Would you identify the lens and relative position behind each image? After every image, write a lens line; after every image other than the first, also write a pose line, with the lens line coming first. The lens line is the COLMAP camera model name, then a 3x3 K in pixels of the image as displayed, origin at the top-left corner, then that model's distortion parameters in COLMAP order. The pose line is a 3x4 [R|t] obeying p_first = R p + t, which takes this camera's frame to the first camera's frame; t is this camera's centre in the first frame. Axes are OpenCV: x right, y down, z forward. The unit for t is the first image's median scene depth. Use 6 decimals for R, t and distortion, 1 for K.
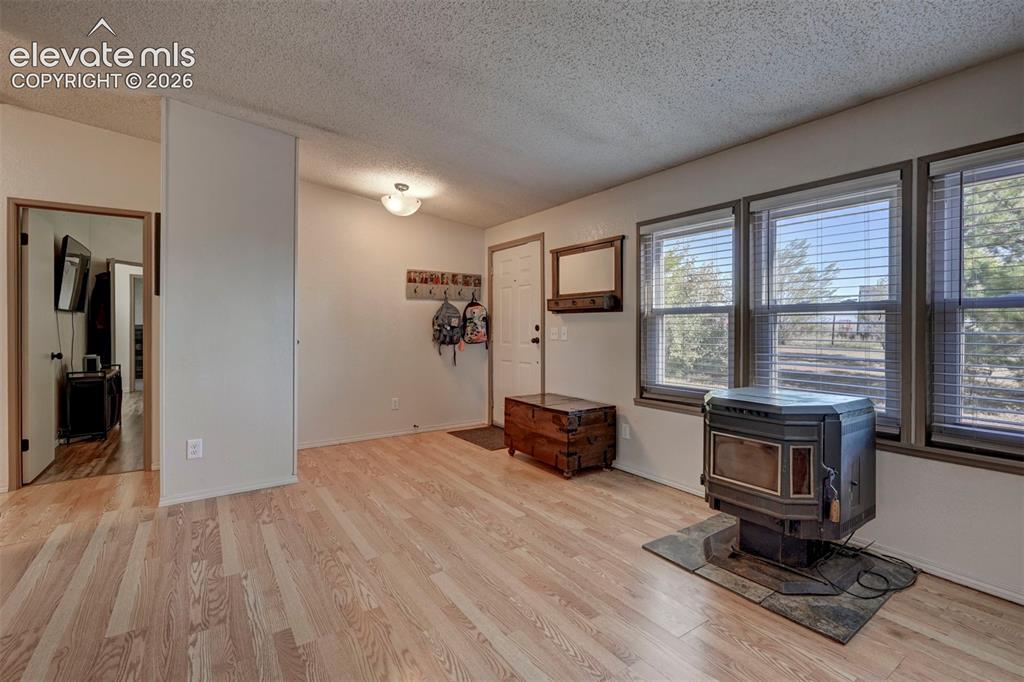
lens RADIAL K [[475.4, 0, 511.2], [0, 475.4, 332.7], [0, 0, 1]] dist [-0.000439, 0.000601]
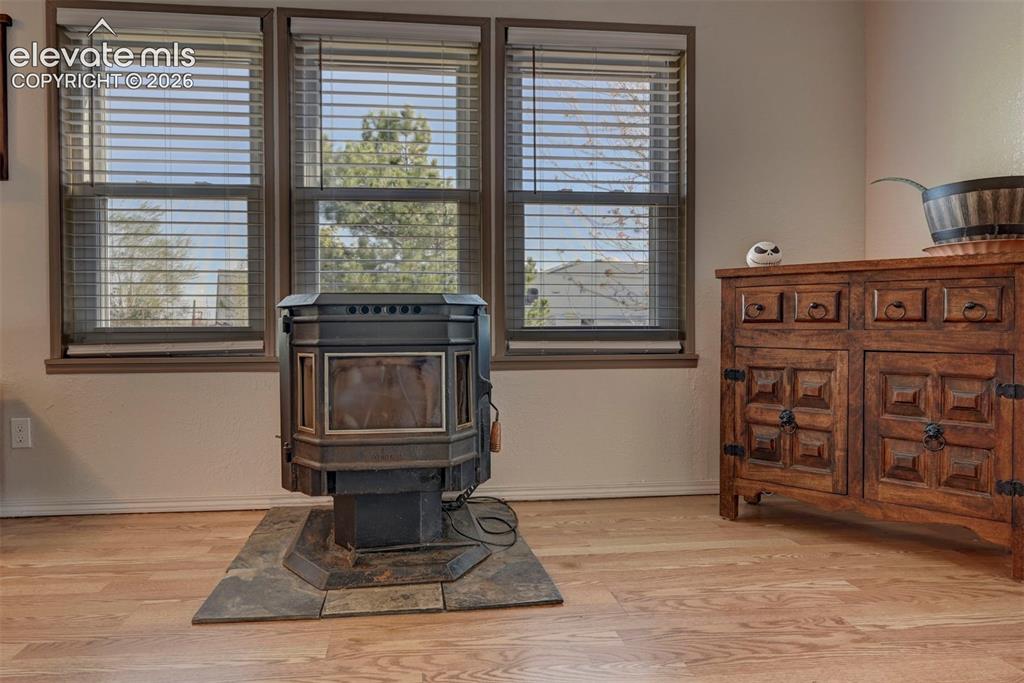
lens RADIAL K [[593.9, 0, 480.8], [0, 593.9, 331.8], [0, 0, 1]] dist [0.000221, 0.001536]
pose [[0.478024, -0.017675, 0.878169, -0.122960], [0.018629, 0.999777, 0.009982, 0.215567], [-0.878149, 0.011588, 0.478246, 0.612584]]
